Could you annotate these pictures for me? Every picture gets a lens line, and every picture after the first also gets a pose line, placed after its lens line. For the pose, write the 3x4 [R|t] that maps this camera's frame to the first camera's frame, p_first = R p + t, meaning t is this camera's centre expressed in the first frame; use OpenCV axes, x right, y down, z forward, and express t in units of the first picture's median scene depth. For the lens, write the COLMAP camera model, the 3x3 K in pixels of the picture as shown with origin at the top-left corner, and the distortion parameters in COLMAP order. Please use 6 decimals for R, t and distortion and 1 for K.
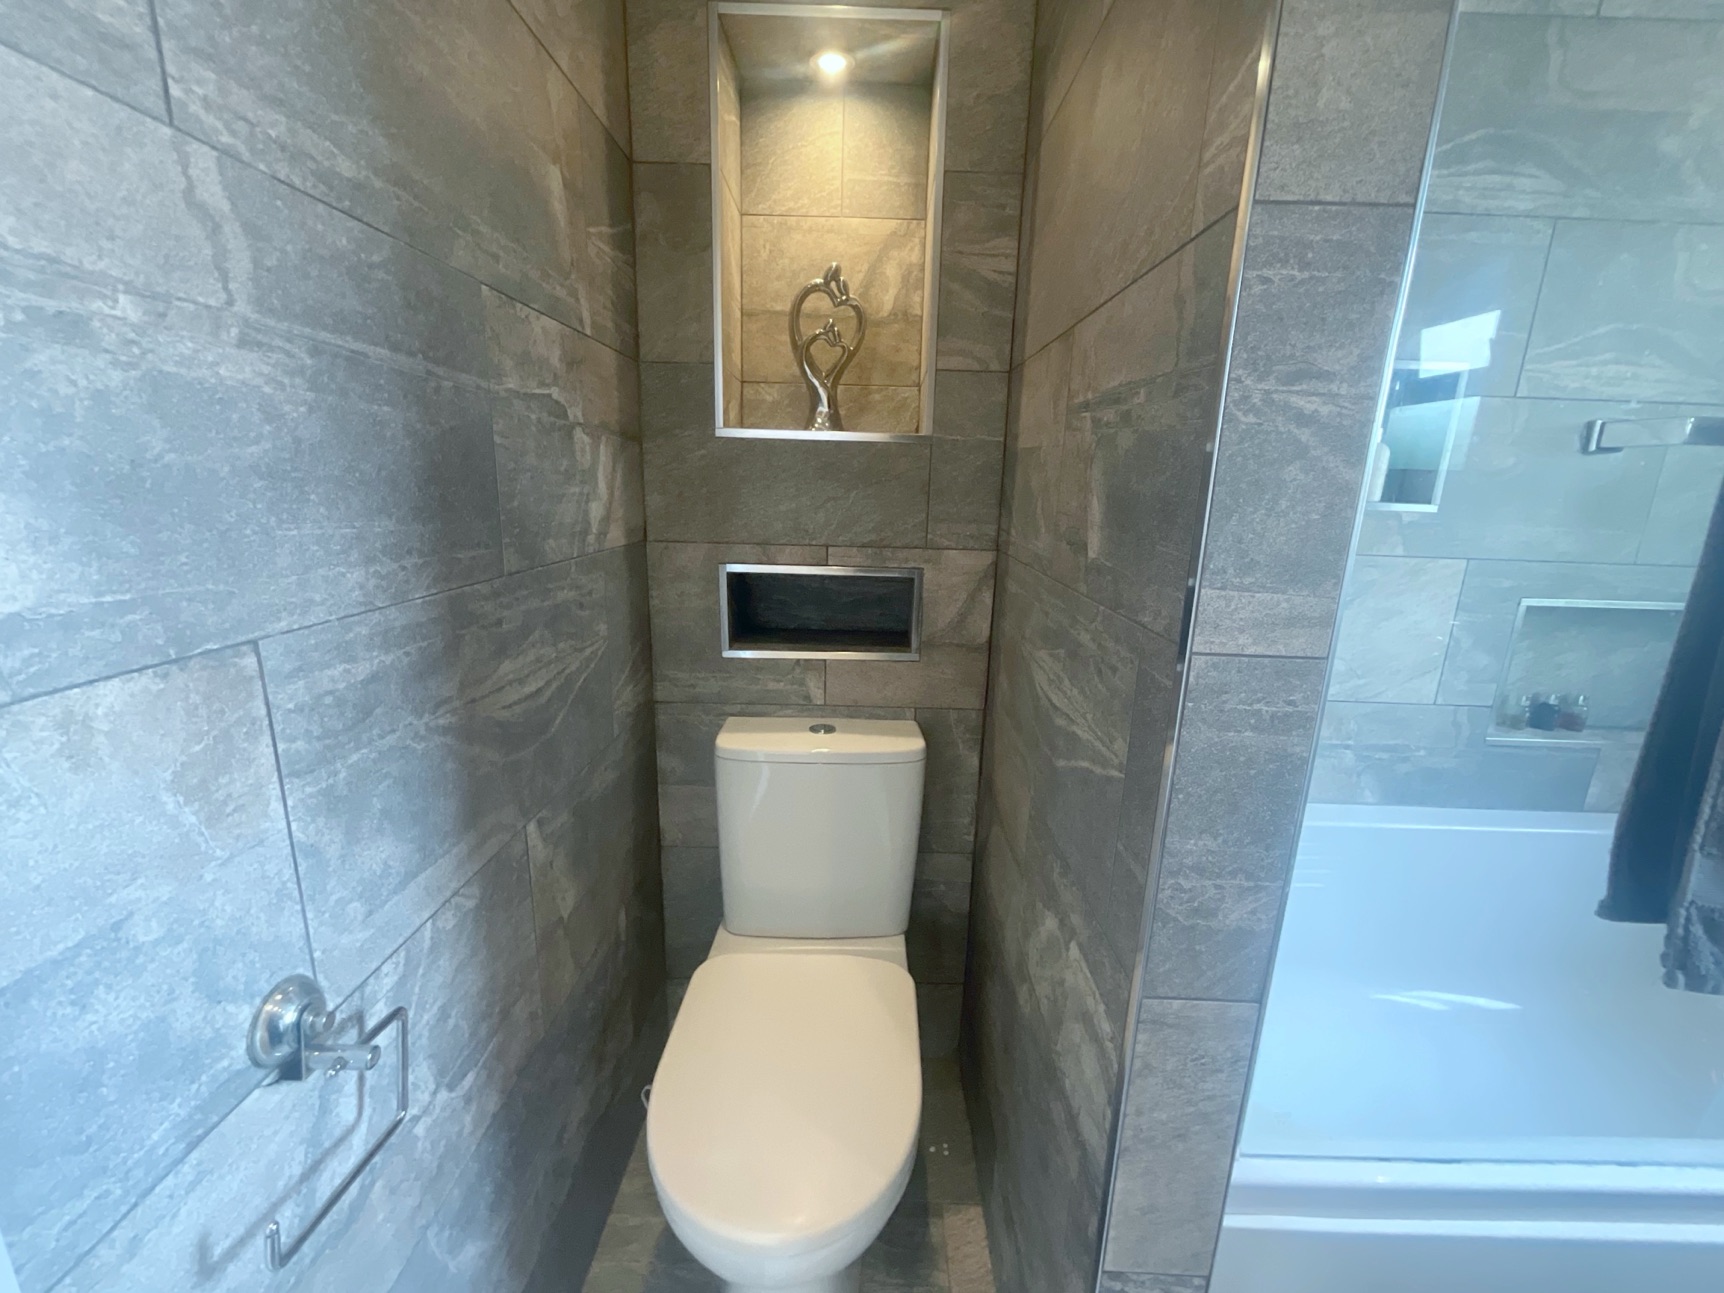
lens RADIAL K [[697.8, 0, 862.0], [0, 697.8, 646.5], [0, 0, 1]] dist [-0.000820, -0.000648]
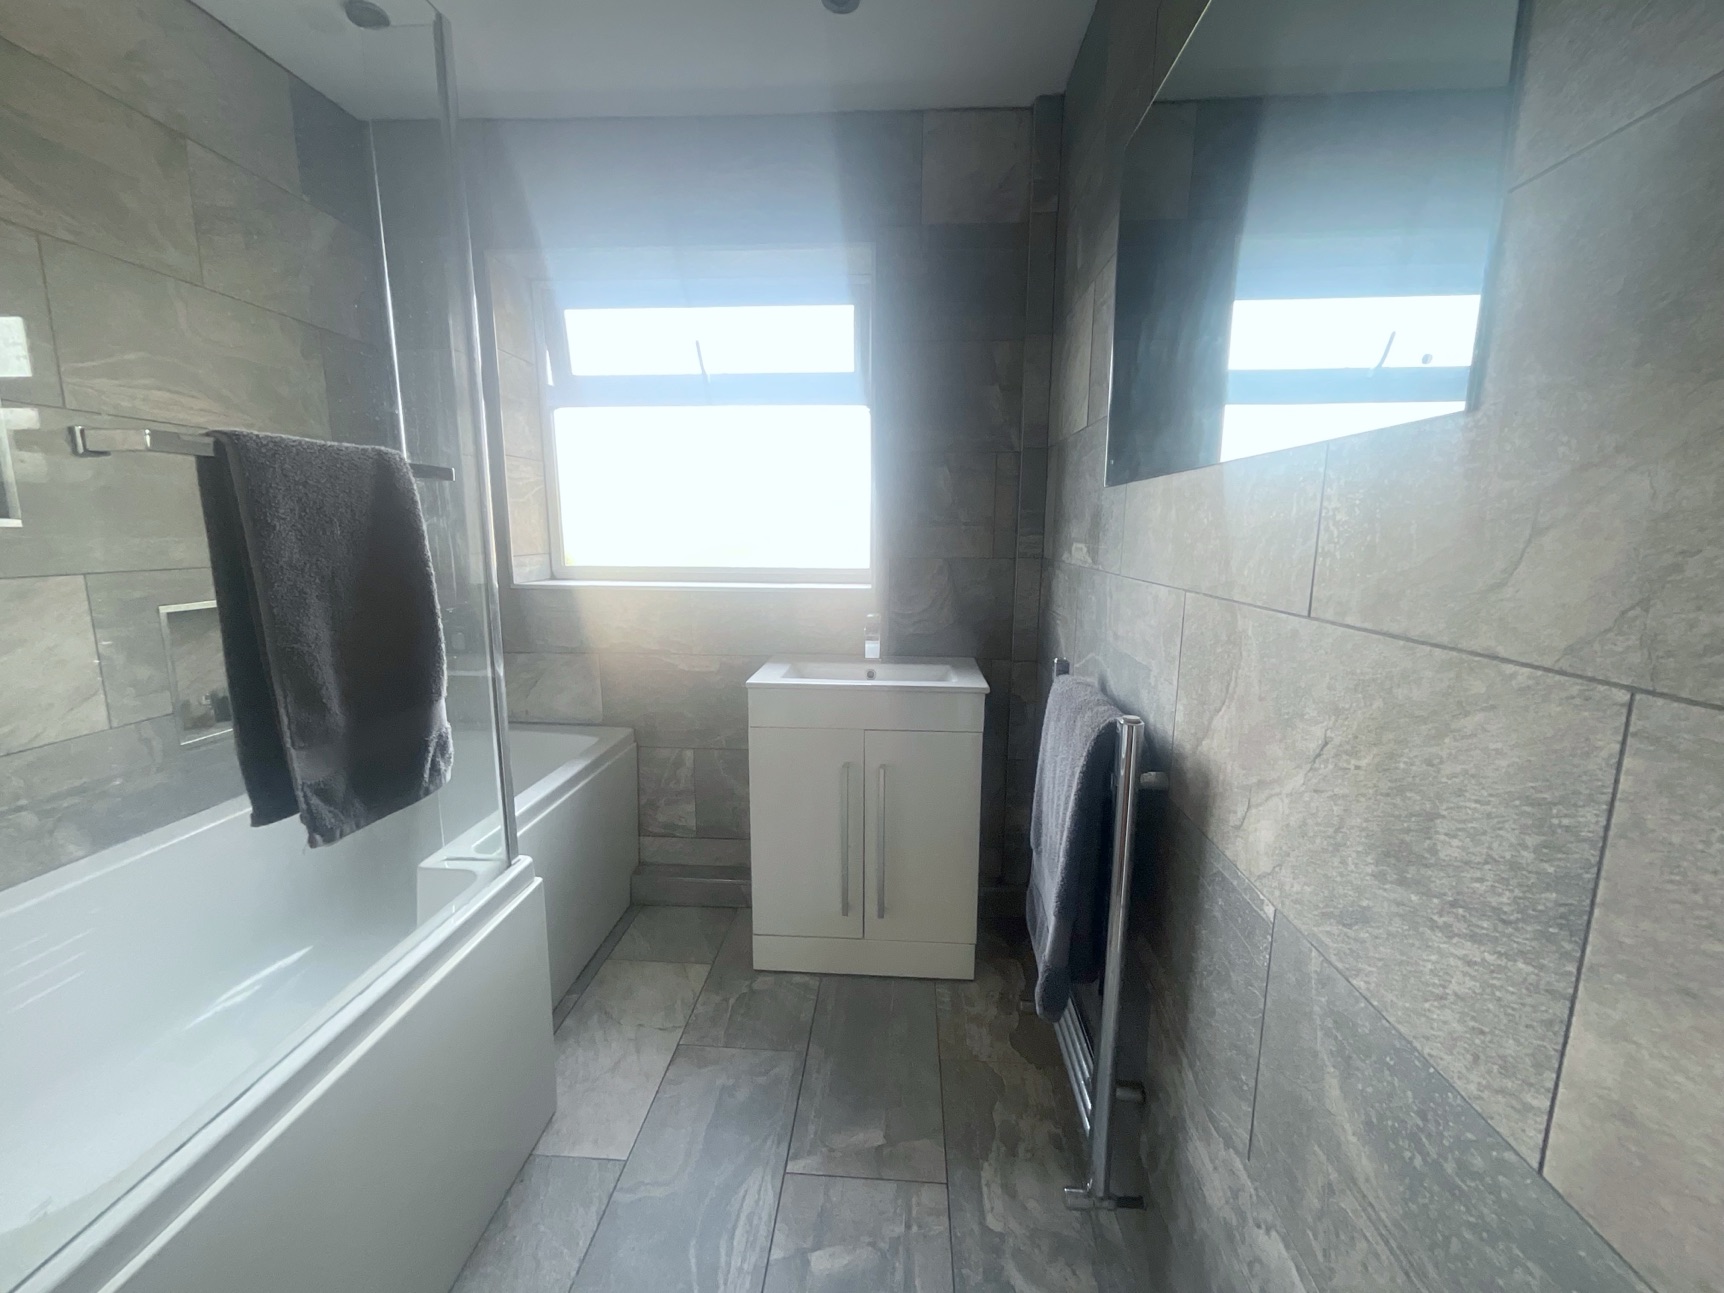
lens RADIAL K [[697.8, 0, 862.0], [0, 697.8, 646.5], [0, 0, 1]] dist [-0.000820, -0.000648]
pose [[0.063754, -0.199523, 0.977817, -0.039512], [0.234438, 0.955385, 0.179661, 0.110272], [-0.970038, 0.217783, 0.107686, -0.276139]]
